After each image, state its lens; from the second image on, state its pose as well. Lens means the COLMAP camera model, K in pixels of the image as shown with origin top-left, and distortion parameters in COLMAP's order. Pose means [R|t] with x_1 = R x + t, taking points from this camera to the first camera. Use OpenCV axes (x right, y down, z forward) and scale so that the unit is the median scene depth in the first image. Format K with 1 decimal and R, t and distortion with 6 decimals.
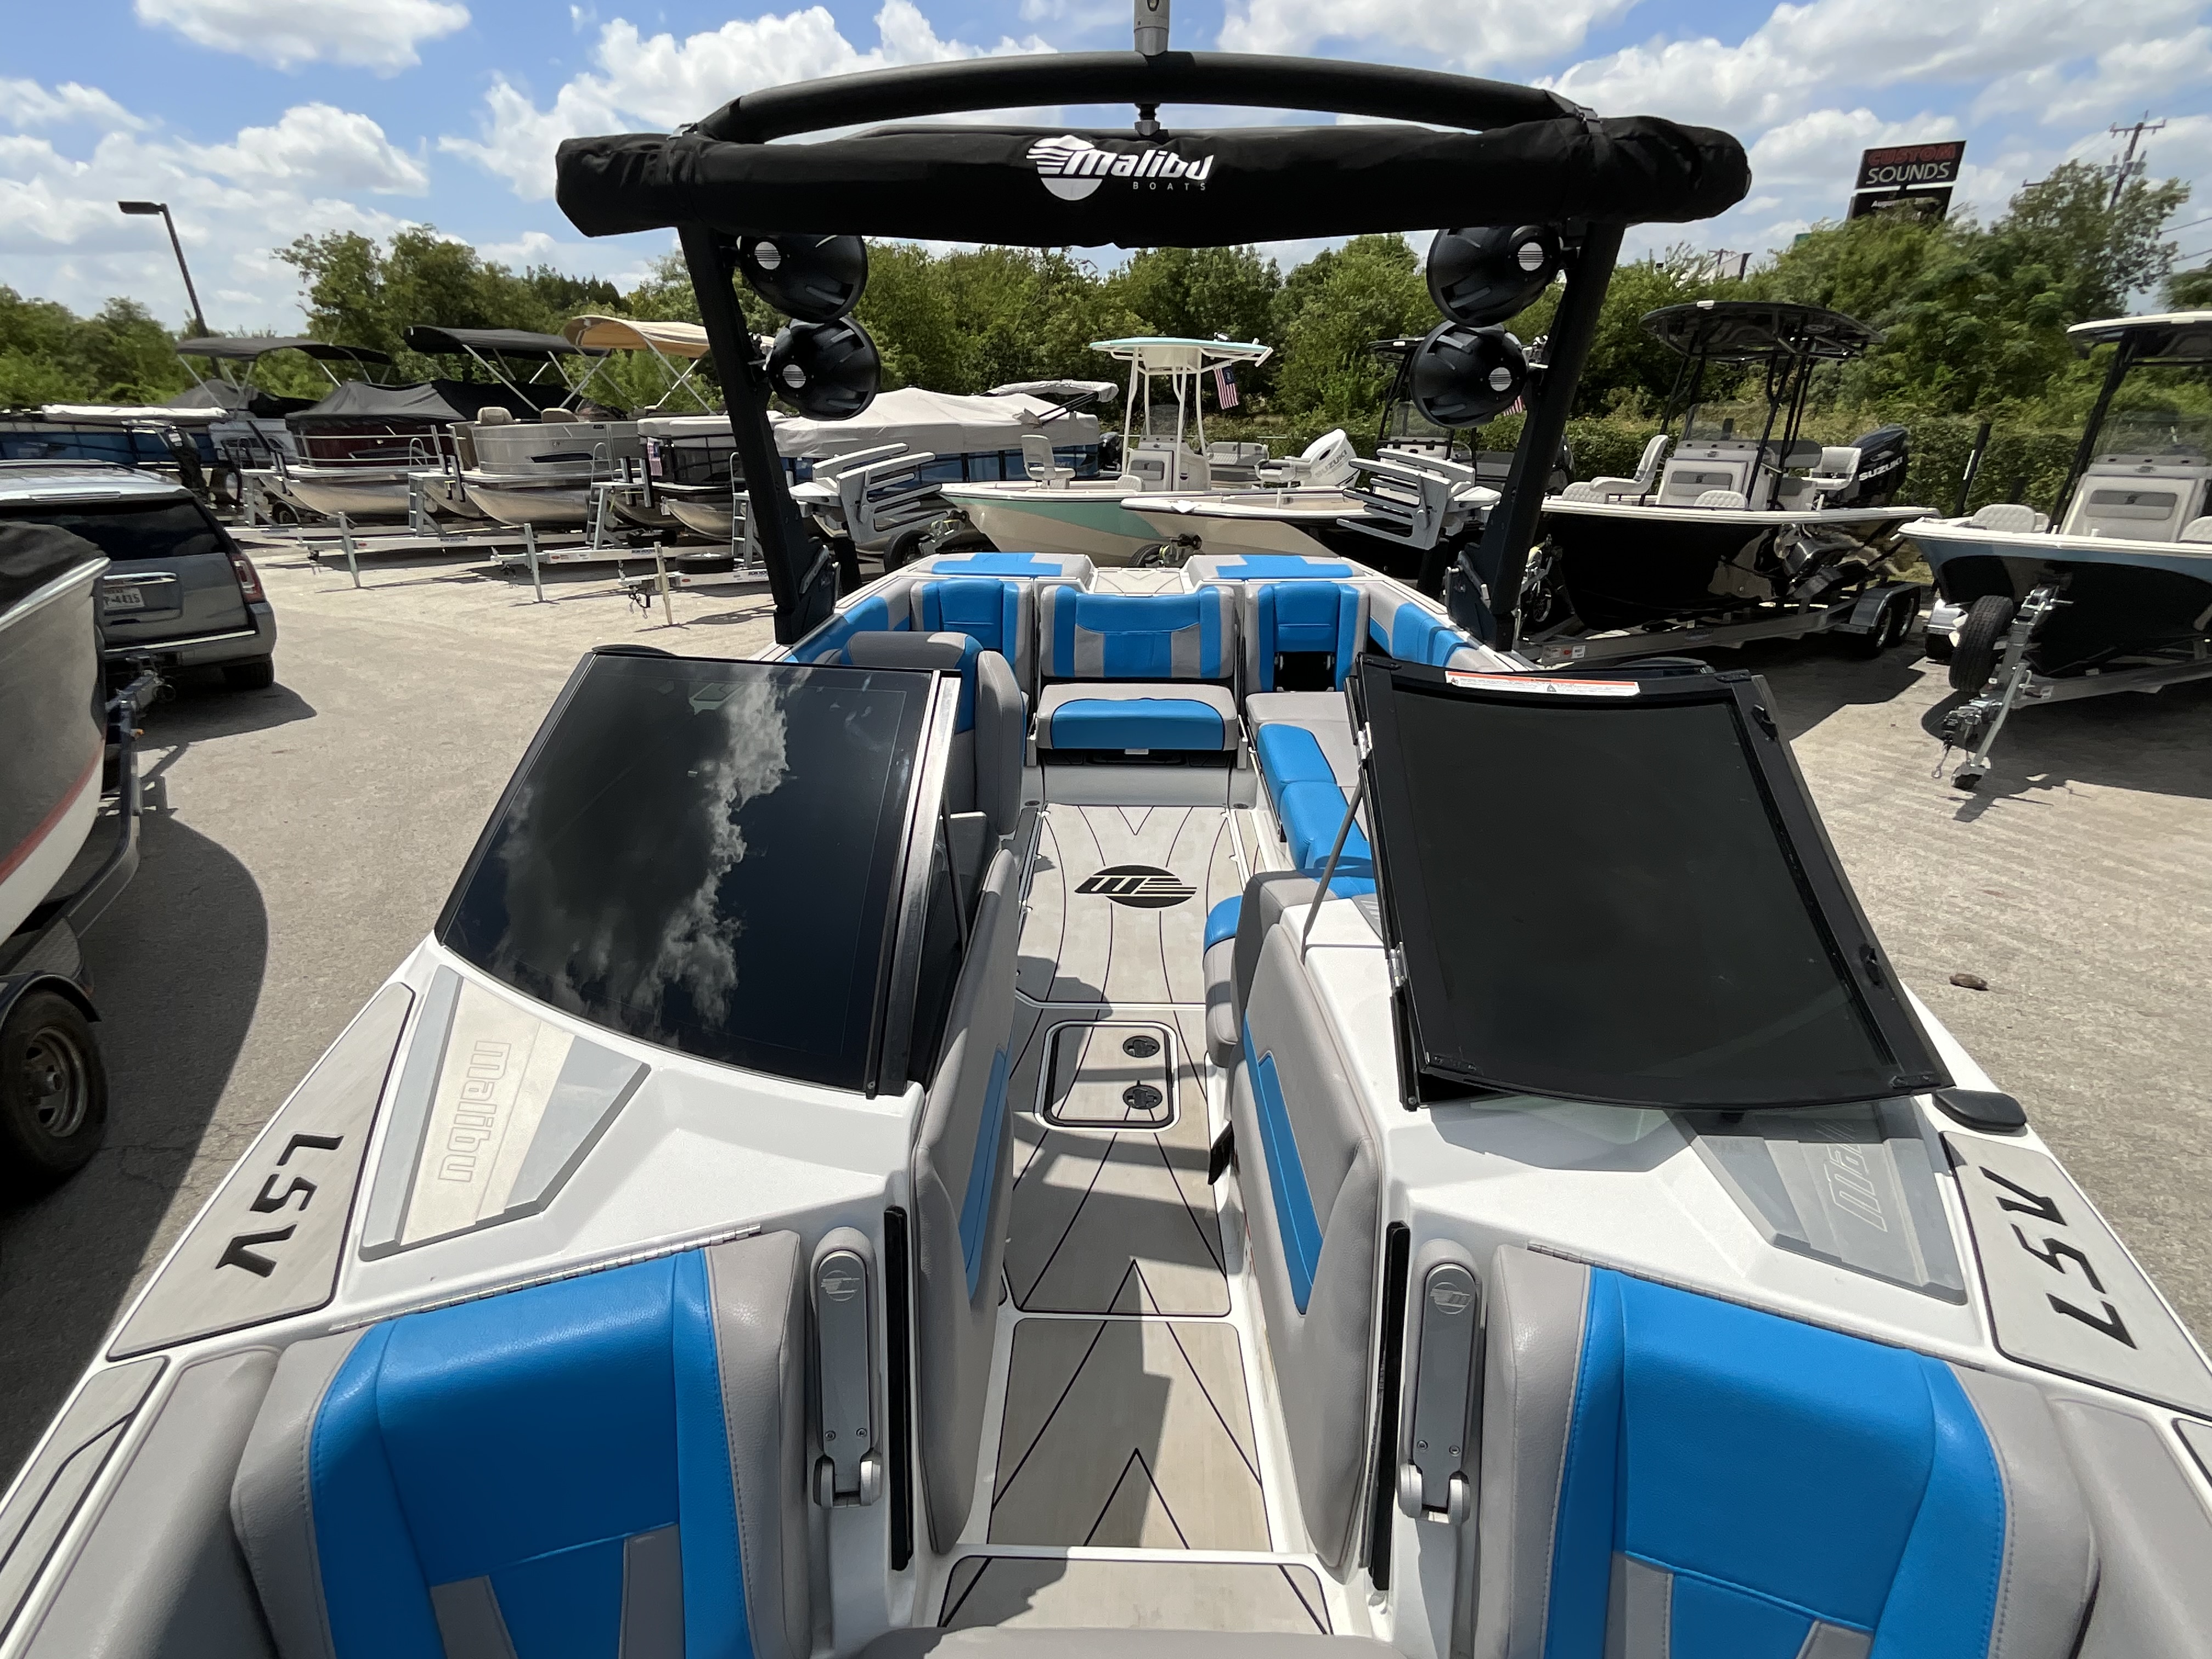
lens RADIAL K [[1038.7, 0, 1105.7], [0, 1038.7, 830.8], [0, 0, 1]] dist [-0.004440, 0.001462]
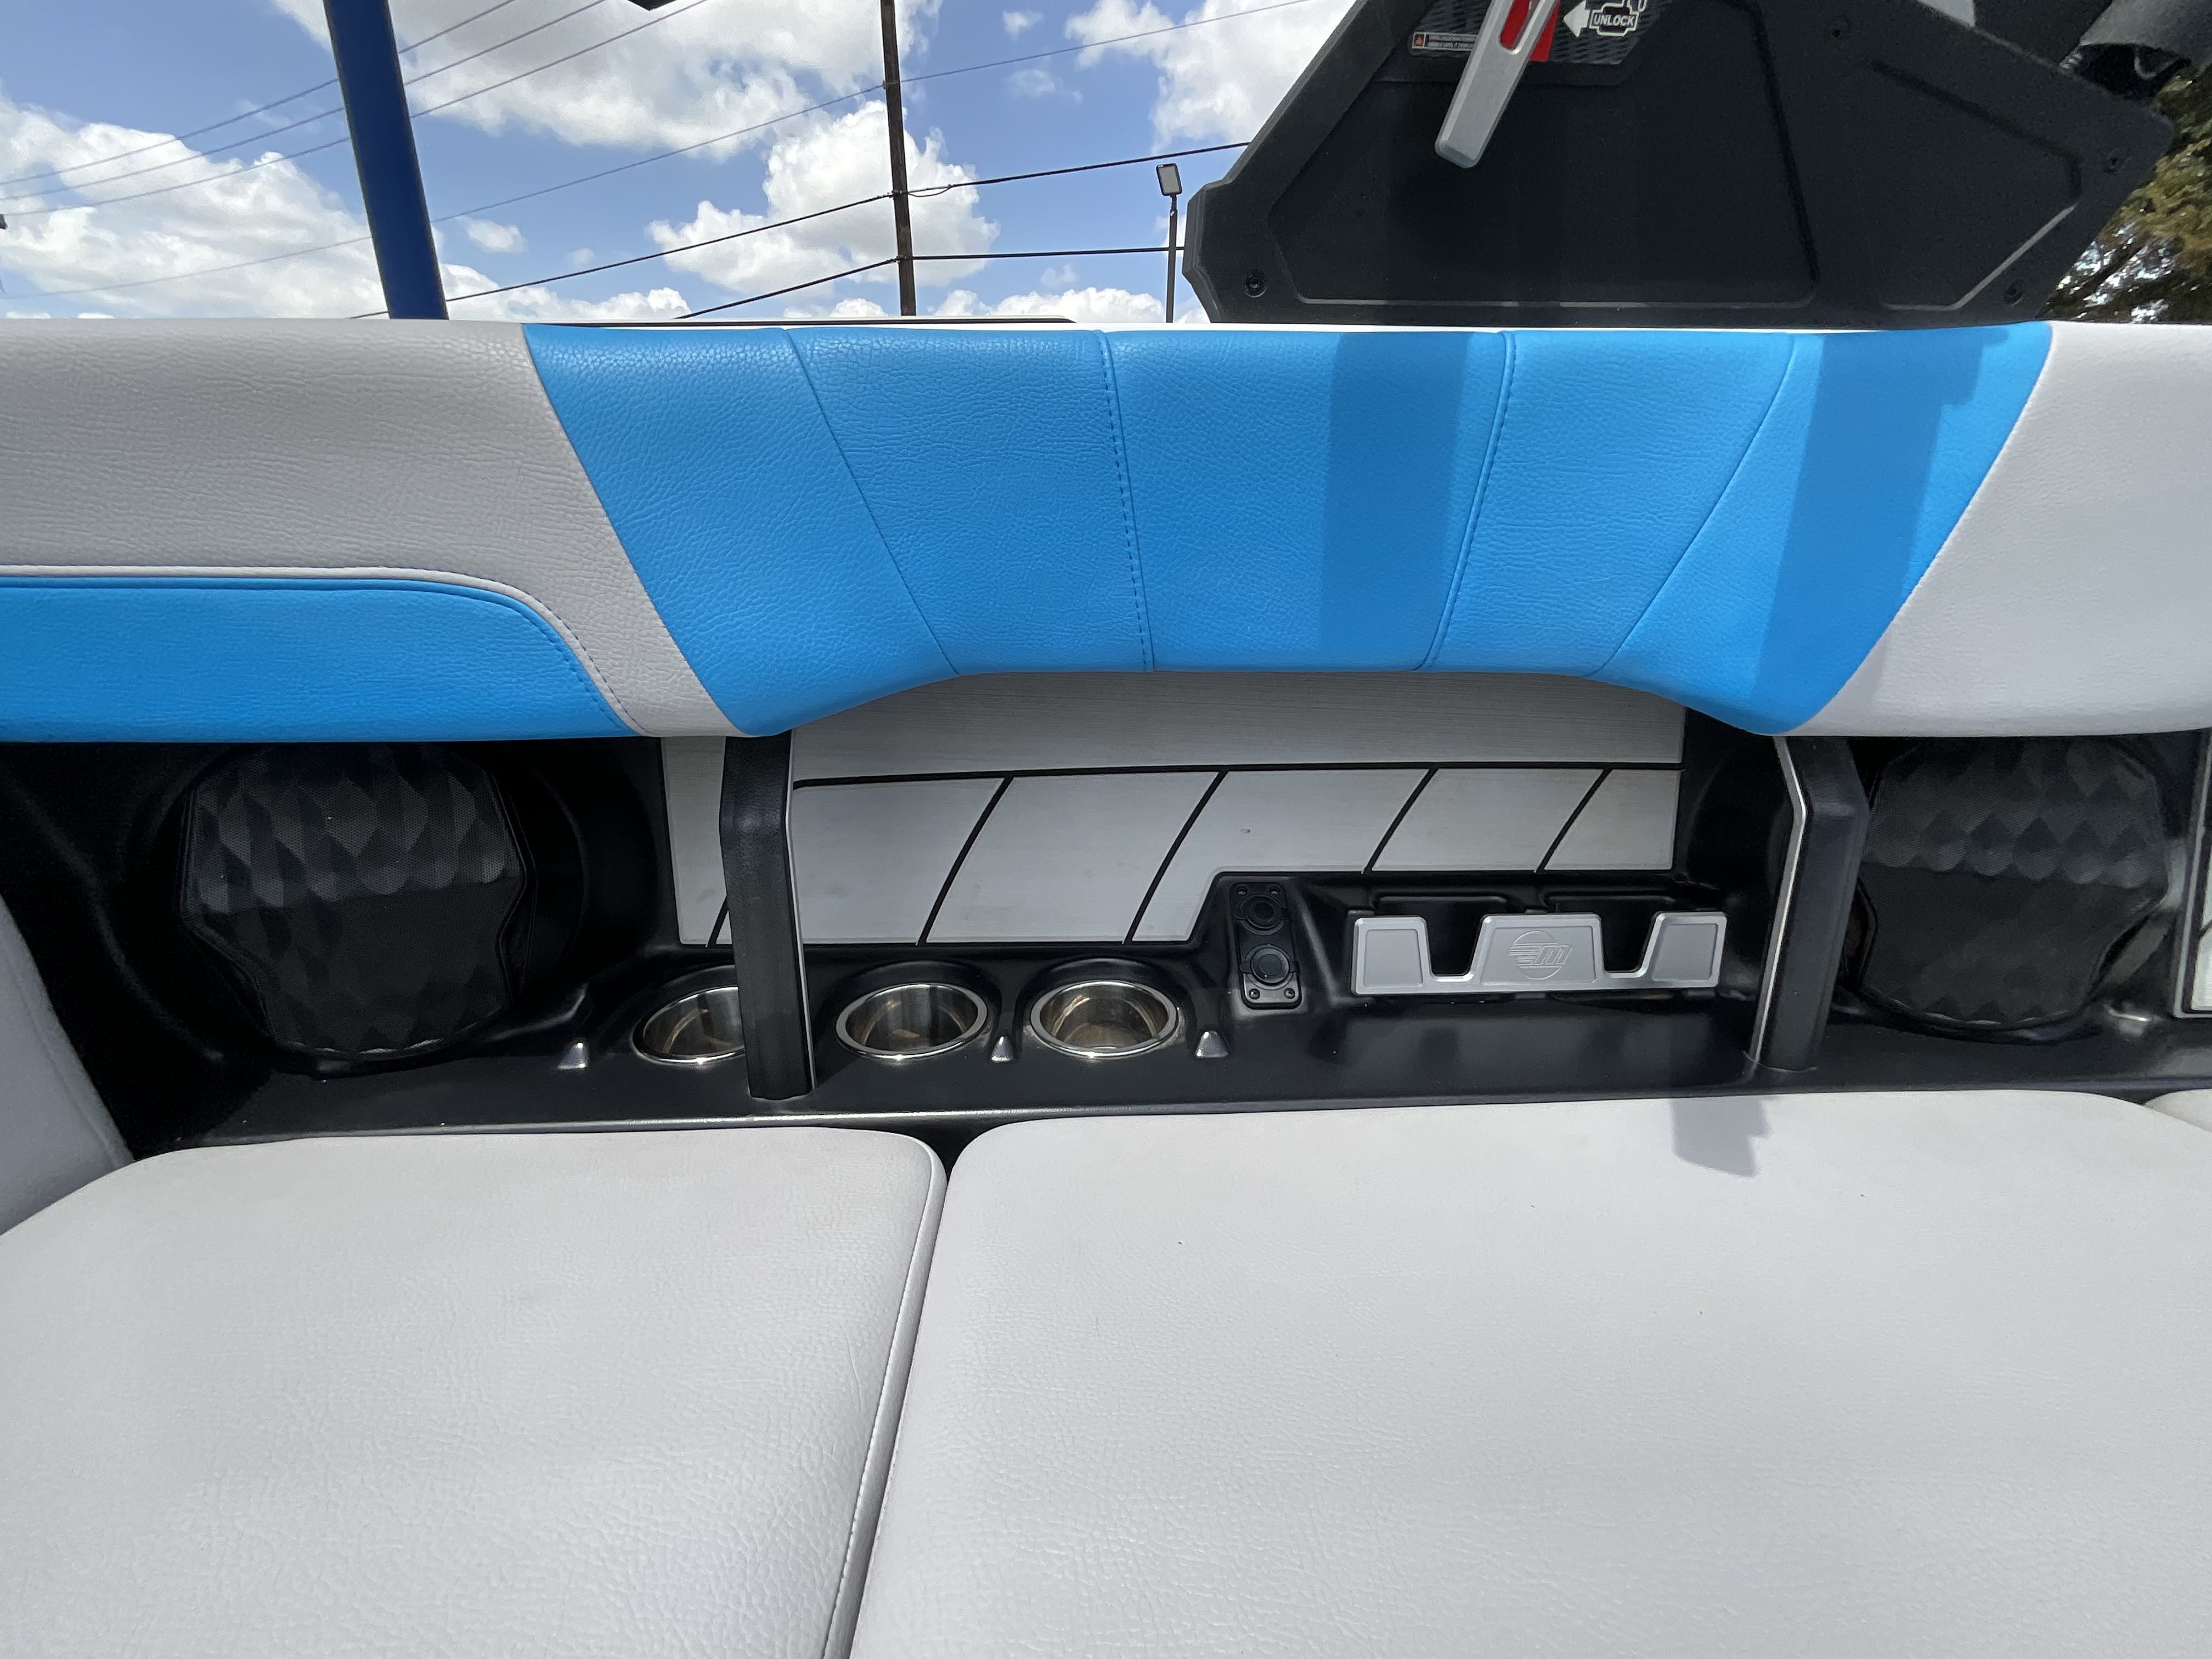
lens RADIAL K [[885.2, 0, 1102.2], [0, 885.2, 825.1], [0, 0, 1]] dist [0.001772, -0.003267]
pose [[-0.062801, -0.302136, 0.951194, 0.052324], [0.404877, 0.863413, 0.300985, -0.056671], [-0.912212, 0.404019, 0.068105, 0.315157]]
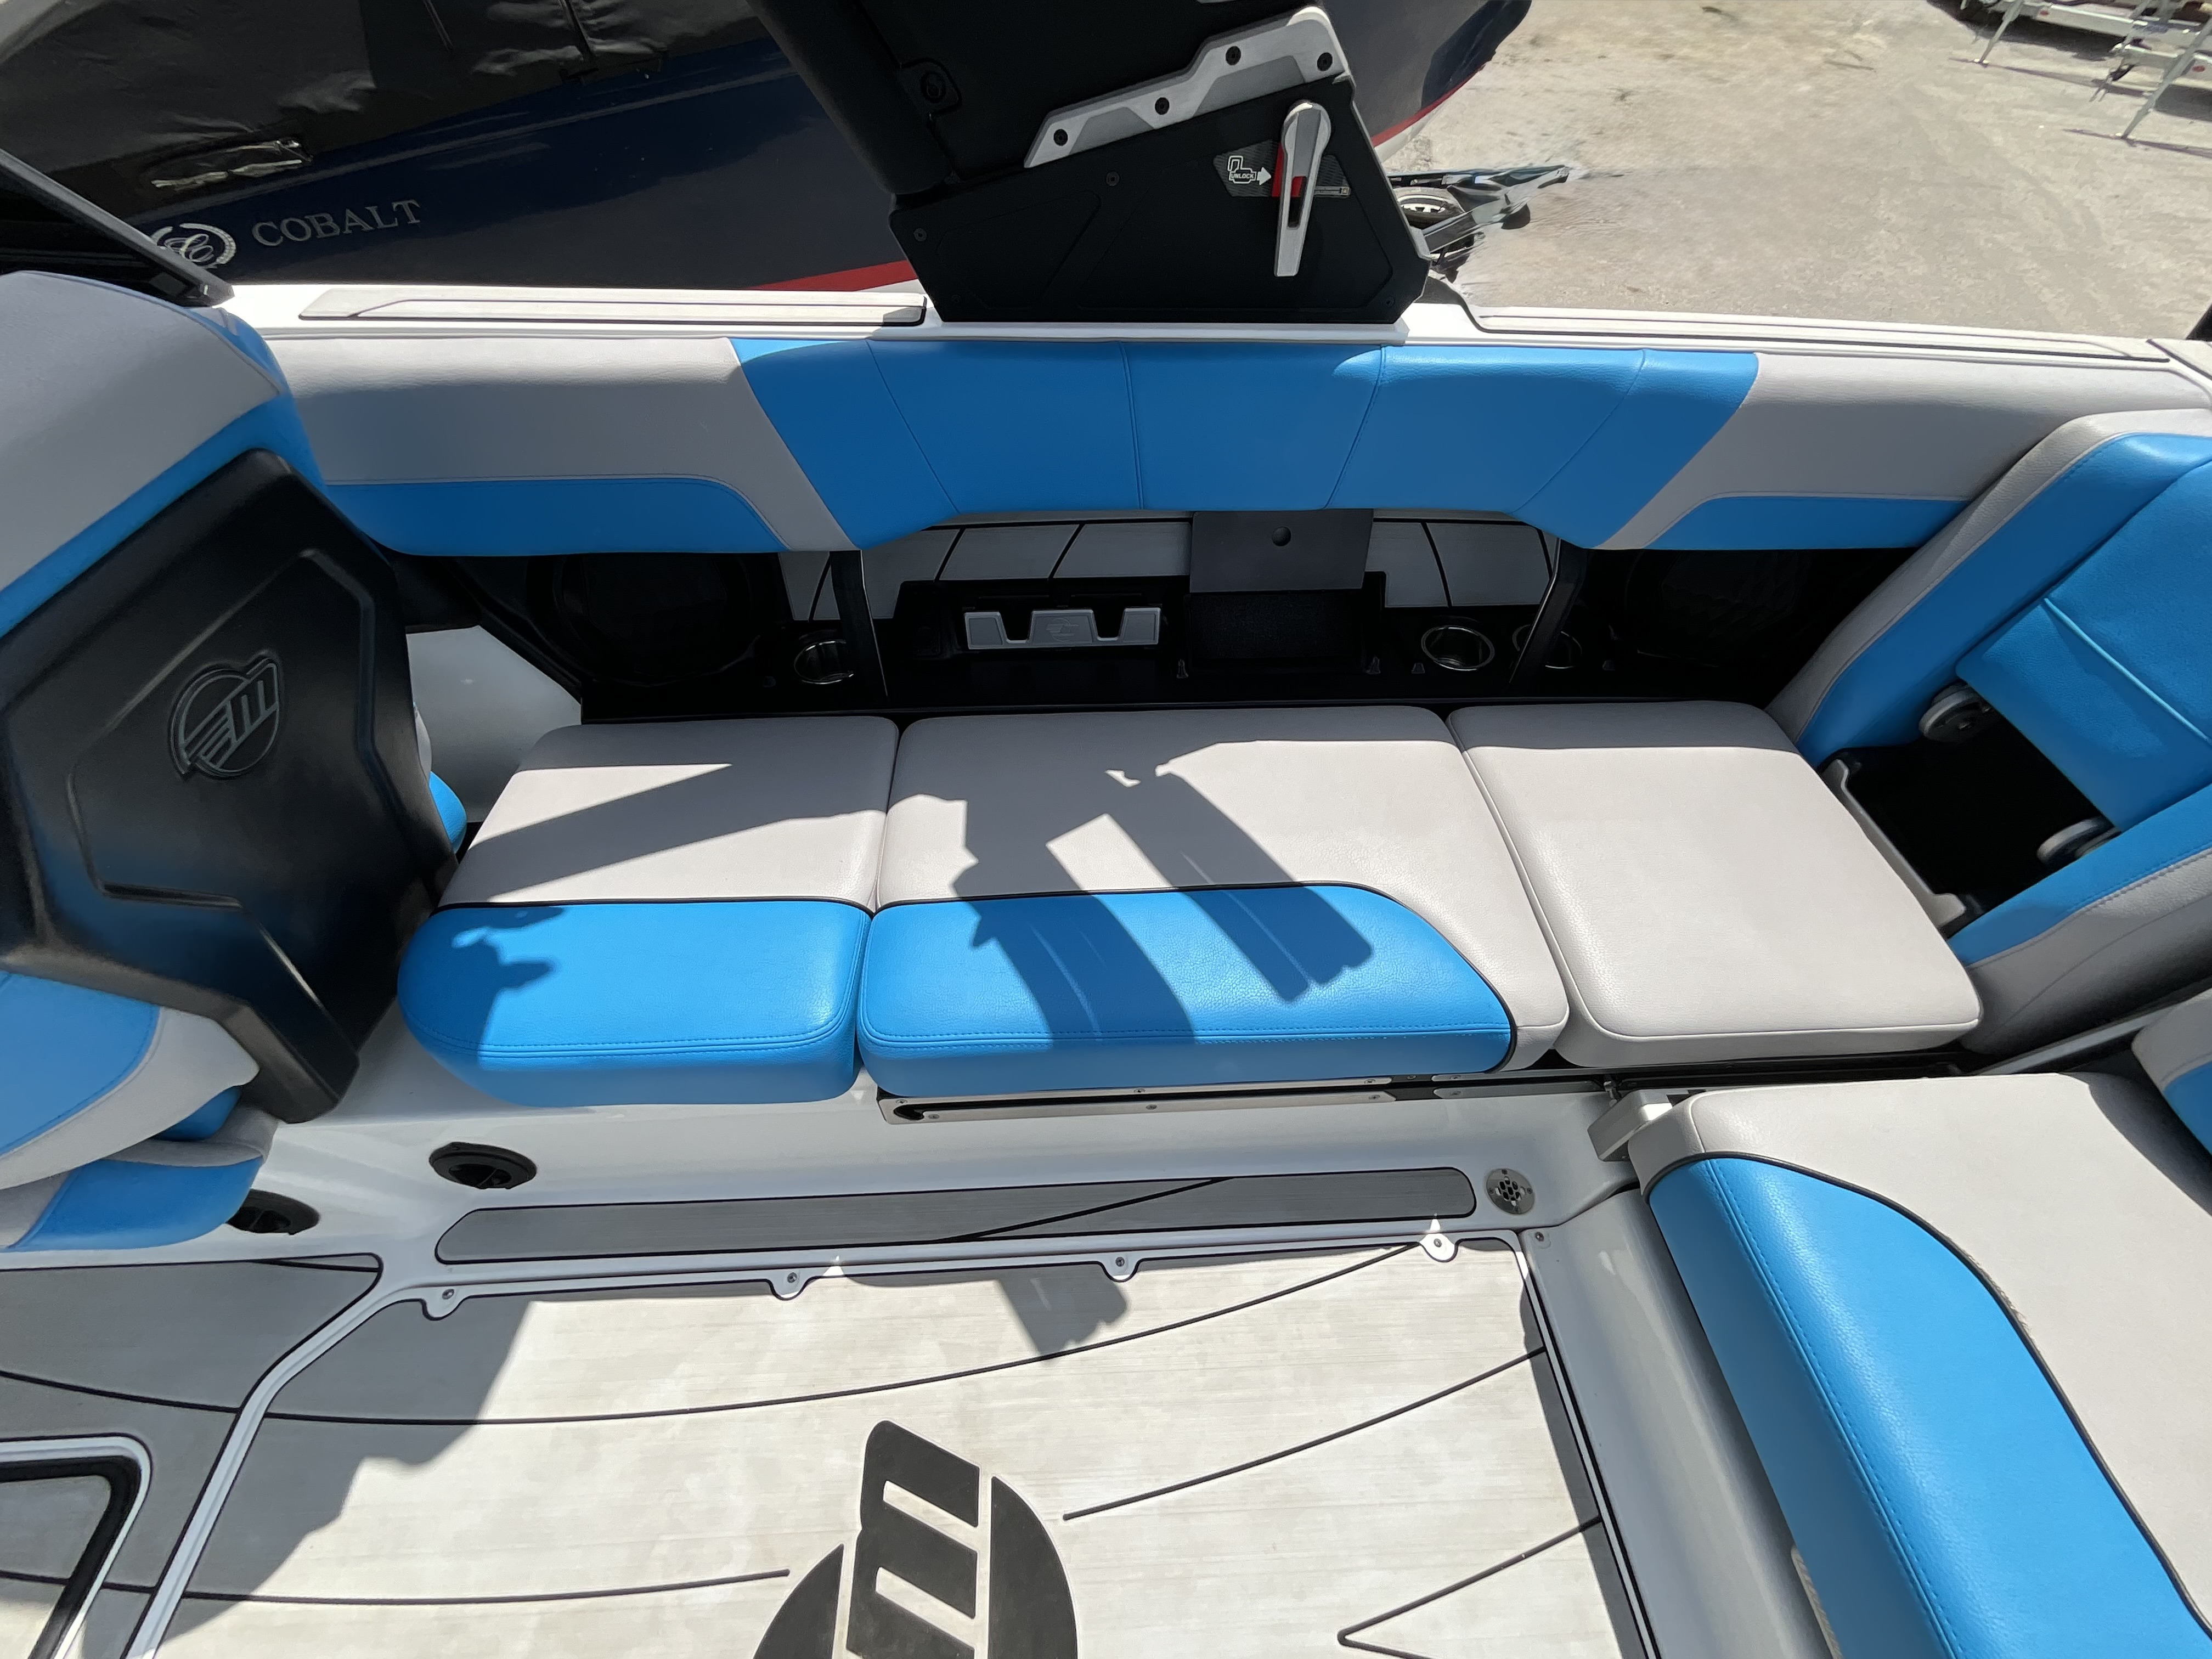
lens RADIAL K [[903.3, 0, 1103.0], [0, 903.3, 834.3], [0, 0, 1]] dist [-0.000793, 0.000048]
pose [[0.080667, 0.765980, -0.637783, 0.004485], [-0.417505, 0.606996, 0.676199, -0.080400], [0.905087, 0.211731, 0.368765, 0.263937]]
